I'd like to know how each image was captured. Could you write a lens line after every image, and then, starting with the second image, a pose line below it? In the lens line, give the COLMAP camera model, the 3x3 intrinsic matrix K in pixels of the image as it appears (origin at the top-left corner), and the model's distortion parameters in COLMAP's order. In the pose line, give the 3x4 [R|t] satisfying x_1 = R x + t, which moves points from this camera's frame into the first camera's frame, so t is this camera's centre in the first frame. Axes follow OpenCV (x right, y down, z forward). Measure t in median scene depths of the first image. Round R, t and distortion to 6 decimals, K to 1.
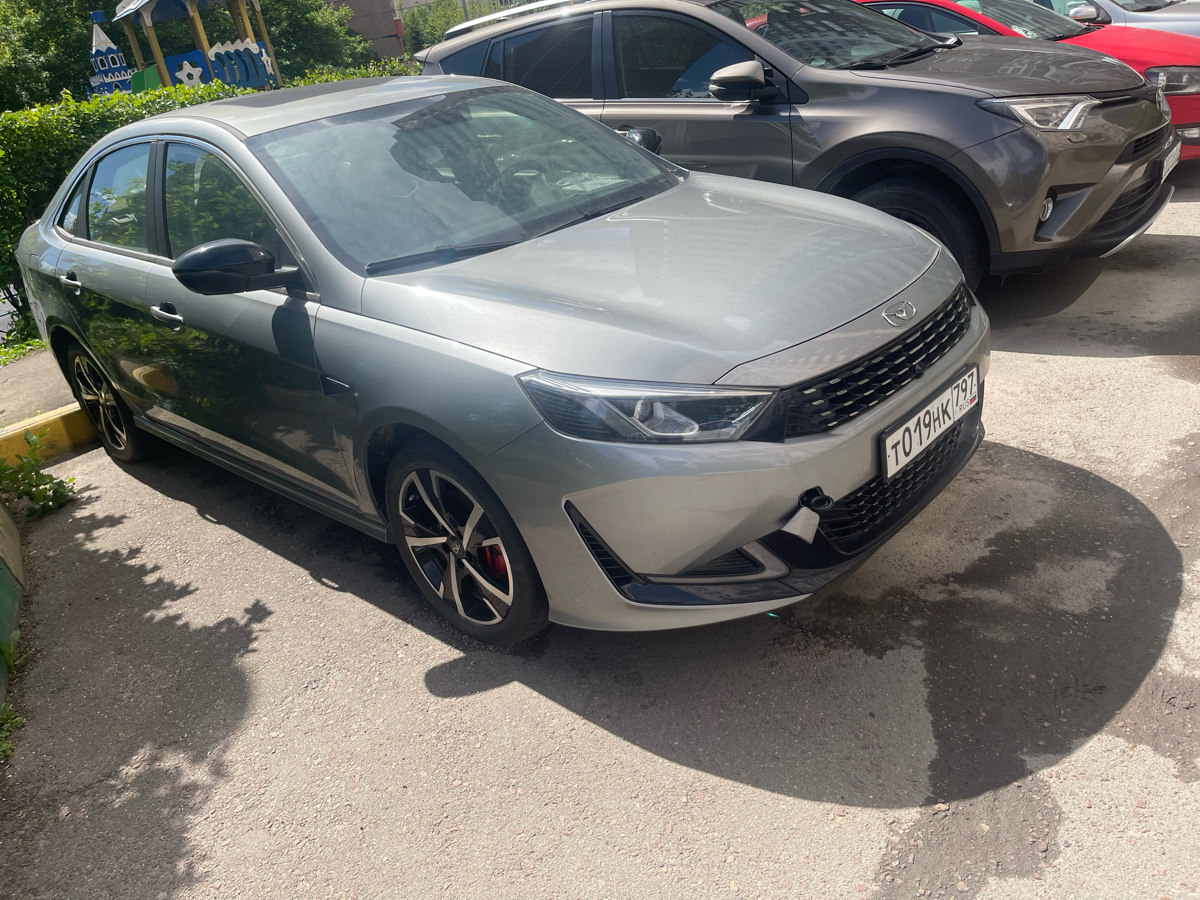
lens RADIAL K [[935.5, 0, 600.4], [0, 935.5, 431.3], [0, 0, 1]] dist [0.002249, 0.000773]
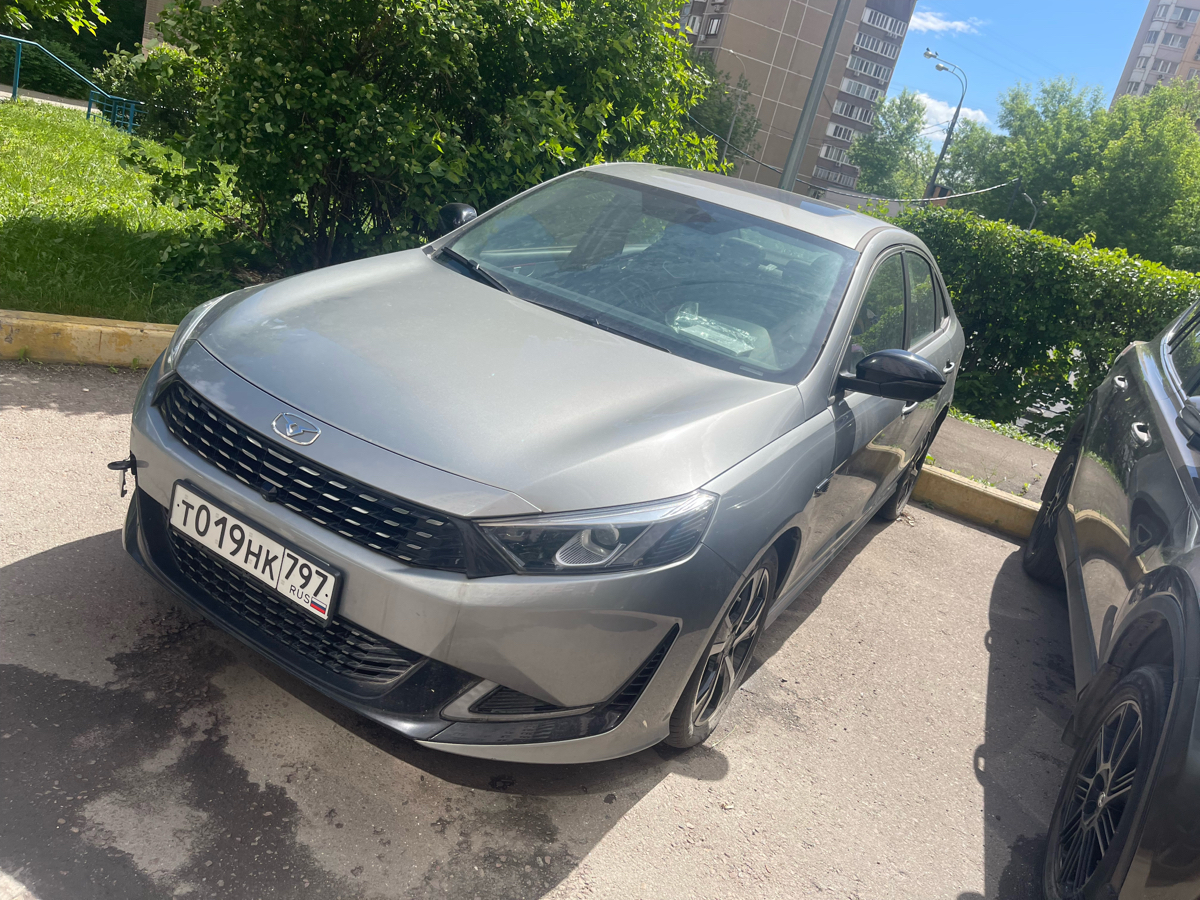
lens RADIAL K [[927.4, 0, 598.4], [0, 927.4, 424.5], [0, 0, 1]] dist [0.055090, -0.092975]
pose [[0.175721, 0.489014, -0.854393, 1.081802], [-0.629383, 0.723160, 0.284459, -0.540594], [0.756967, 0.487755, 0.434851, 0.795470]]
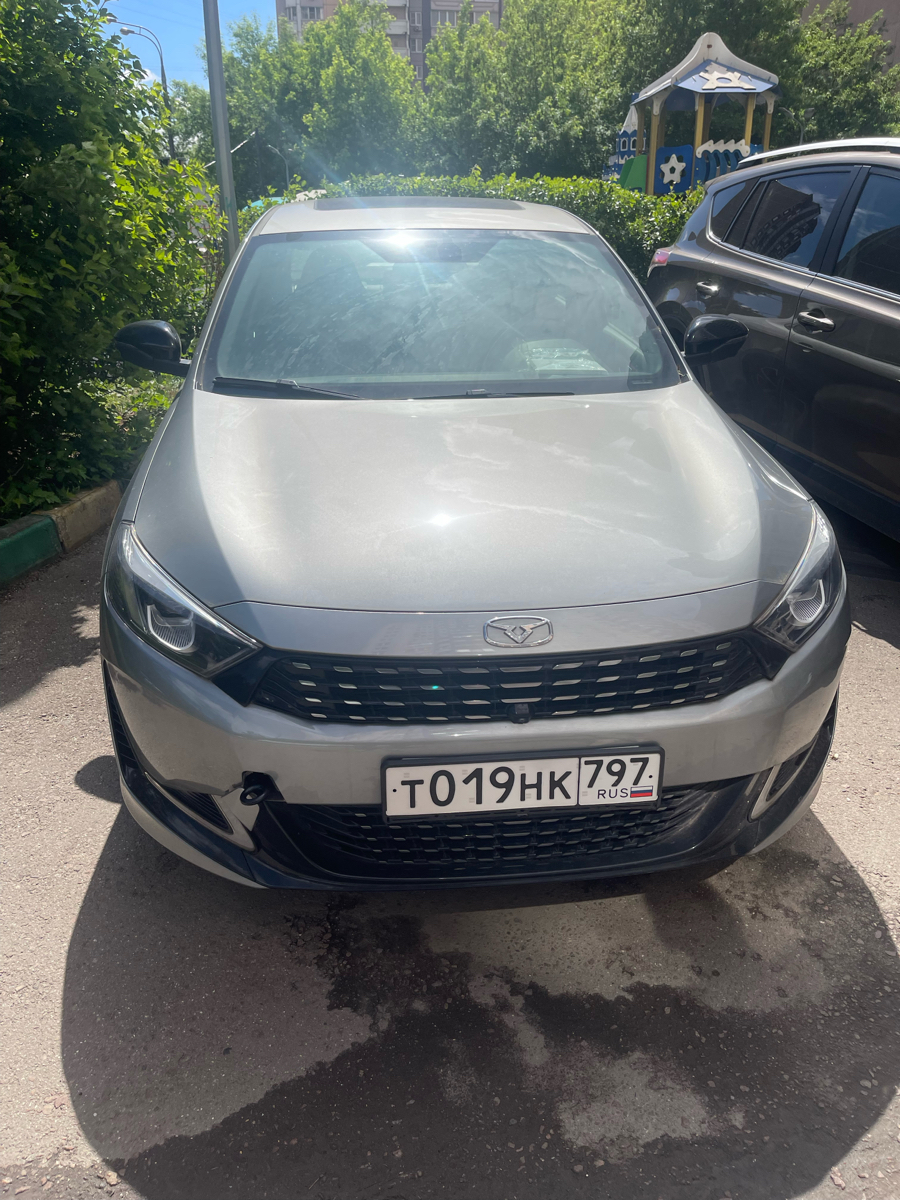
lens RADIAL K [[927.4, 0, 450.0], [0, 927.4, 600.0], [0, 0, 1]] dist [0.055090, -0.092975]
pose [[0.743885, 0.400549, -0.534972, 0.633199], [-0.366302, 0.913907, 0.174920, -0.246203], [0.558979, 0.065841, 0.826564, 0.349565]]
